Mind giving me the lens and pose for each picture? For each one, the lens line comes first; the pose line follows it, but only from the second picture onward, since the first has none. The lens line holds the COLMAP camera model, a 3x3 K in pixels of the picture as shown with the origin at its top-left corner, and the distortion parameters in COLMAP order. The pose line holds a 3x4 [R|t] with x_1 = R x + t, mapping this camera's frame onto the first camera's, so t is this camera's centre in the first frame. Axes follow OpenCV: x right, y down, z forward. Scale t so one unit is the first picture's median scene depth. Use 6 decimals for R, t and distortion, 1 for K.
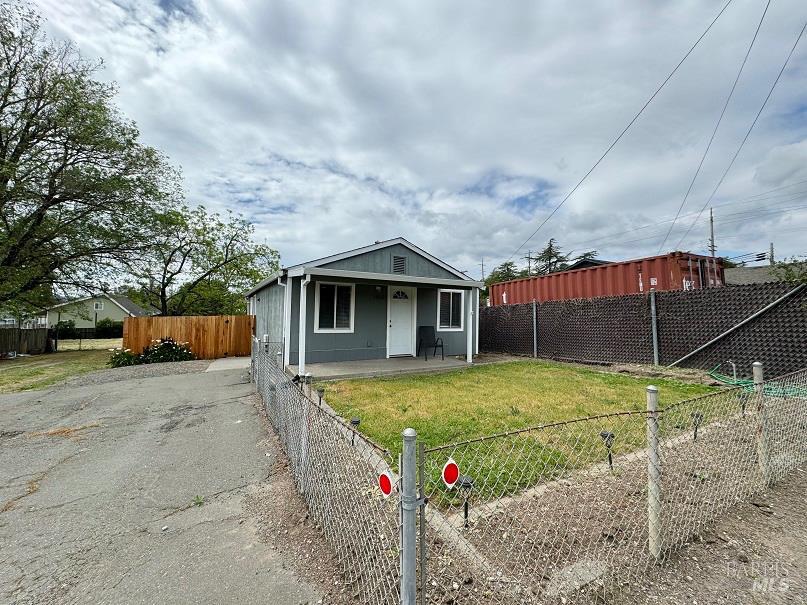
lens RADIAL K [[321.9, 0, 403.4], [0, 321.9, 296.7], [0, 0, 1]] dist [-0.001354, -0.000120]
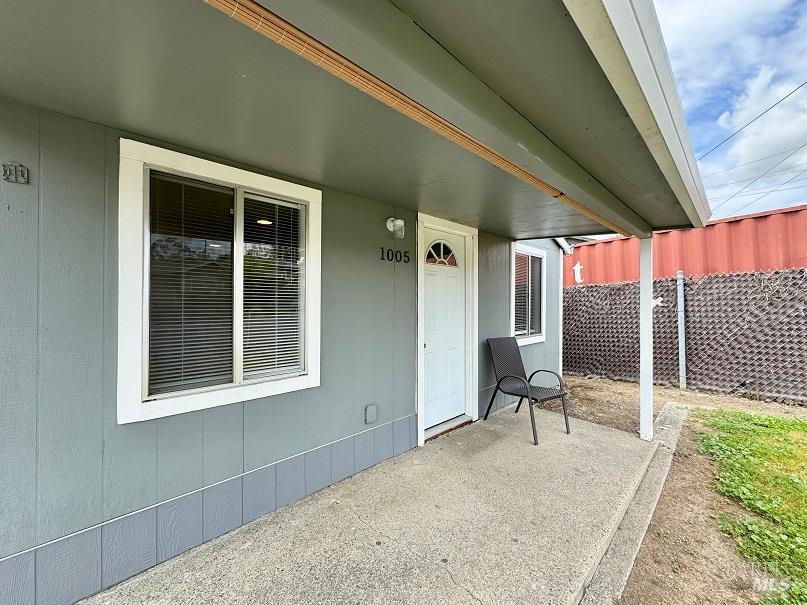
lens RADIAL K [[321.9, 0, 402.8], [0, 321.9, 304.8], [0, 0, 1]] dist [-0.001354, -0.000120]
pose [[0.974142, -0.017891, 0.225226, -0.130190], [0.003614, 0.997966, 0.063643, 0.026989], [-0.225906, -0.061183, 0.972226, 0.655123]]
